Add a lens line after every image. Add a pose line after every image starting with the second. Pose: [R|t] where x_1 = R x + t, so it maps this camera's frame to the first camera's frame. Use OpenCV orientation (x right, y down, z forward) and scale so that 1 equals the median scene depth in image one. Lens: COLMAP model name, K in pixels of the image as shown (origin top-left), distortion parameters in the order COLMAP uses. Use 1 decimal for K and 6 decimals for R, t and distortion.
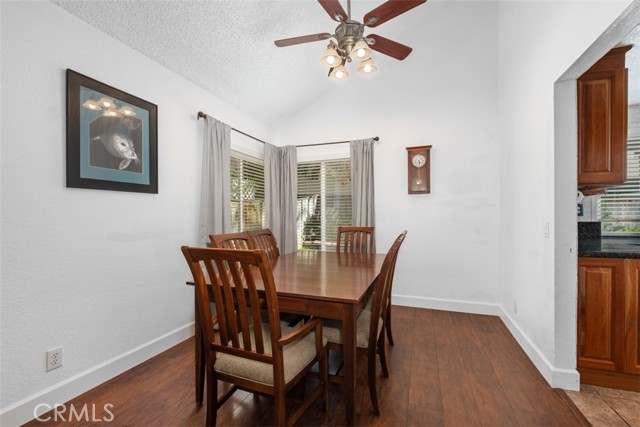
lens RADIAL K [[275.5, 0, 321.7], [0, 275.5, 213.8], [0, 0, 1]] dist [-0.004147, -0.001301]
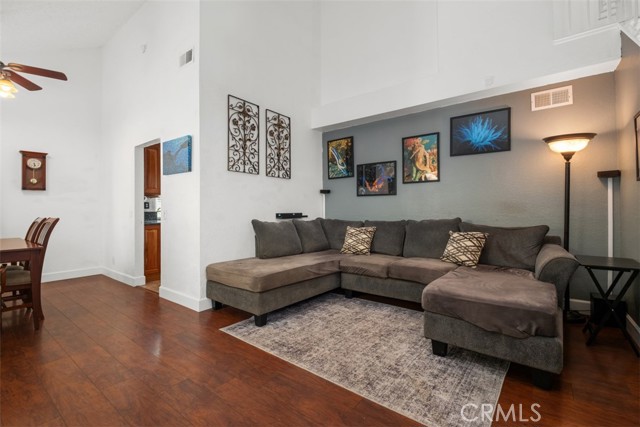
lens RADIAL K [[275.5, 0, 322.0], [0, 275.5, 211.6], [0, 0, 1]] dist [-0.004147, -0.001301]
pose [[0.267207, 0.000693, 0.963639, -0.723718], [-0.000091, 1.000000, -0.000694, 0.036795], [-0.963639, 0.000098, 0.267207, -0.858462]]
